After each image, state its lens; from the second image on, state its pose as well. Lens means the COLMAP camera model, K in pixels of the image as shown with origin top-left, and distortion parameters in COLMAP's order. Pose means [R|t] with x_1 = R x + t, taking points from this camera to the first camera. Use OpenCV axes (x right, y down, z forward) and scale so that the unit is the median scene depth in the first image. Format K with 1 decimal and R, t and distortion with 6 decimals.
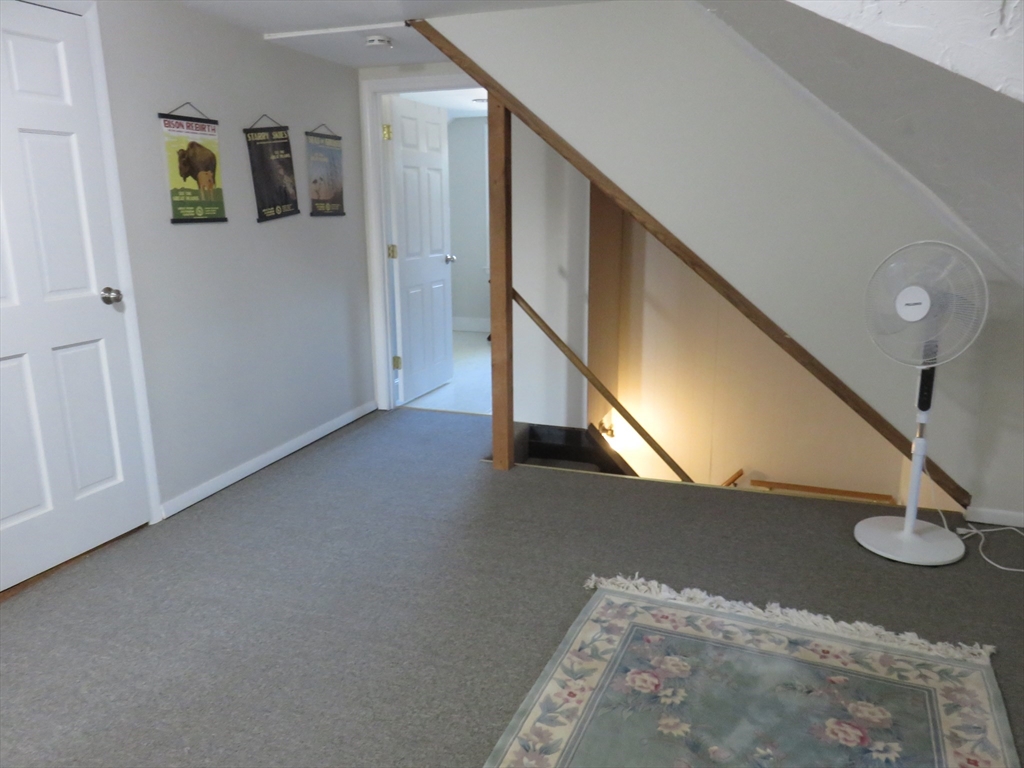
lens RADIAL K [[775.0, 0, 513.5], [0, 775.0, 387.0], [0, 0, 1]] dist [-0.007136, 0.010709]
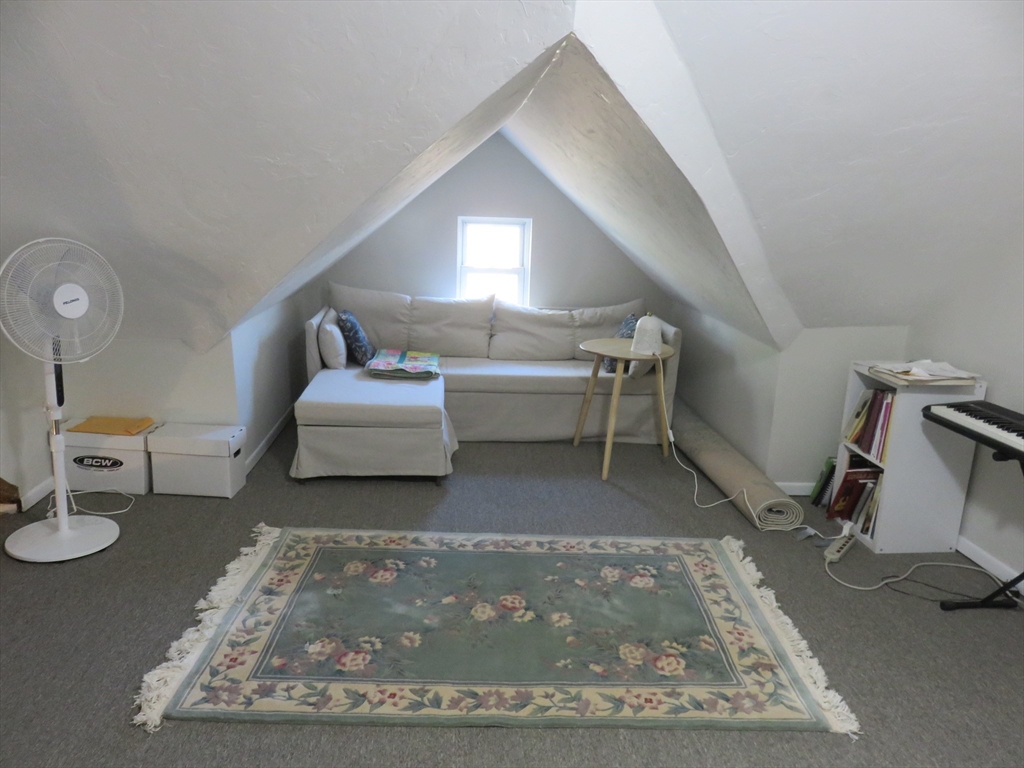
lens RADIAL K [[775.0, 0, 518.0], [0, 775.0, 383.1], [0, 0, 1]] dist [-0.007136, 0.010709]
pose [[-0.419452, -0.229160, 0.878377, -0.740912], [0.183942, 0.926084, 0.329445, -0.271111], [-0.888946, 0.299756, -0.346296, 1.003909]]
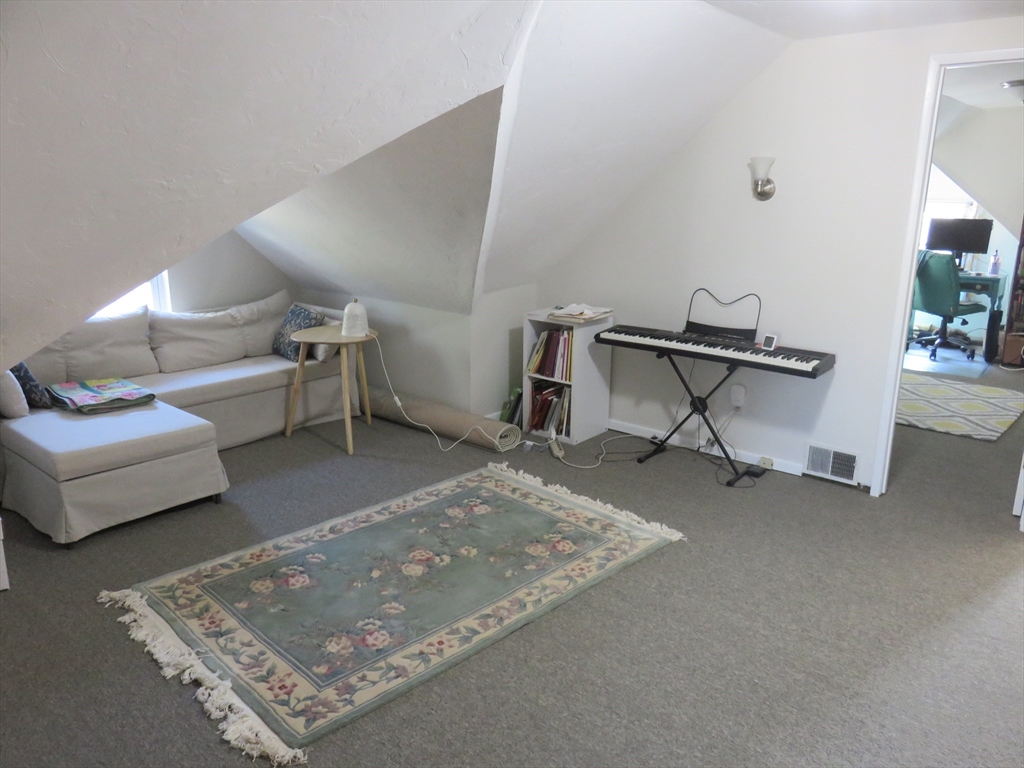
lens RADIAL K [[775.0, 0, 506.8], [0, 775.0, 384.4], [0, 0, 1]] dist [-0.007136, 0.010709]
pose [[-0.929671, -0.094506, 0.356063, -0.378486], [0.086747, 0.883196, 0.460912, -0.462091], [-0.358033, 0.459384, -0.812883, 1.624660]]
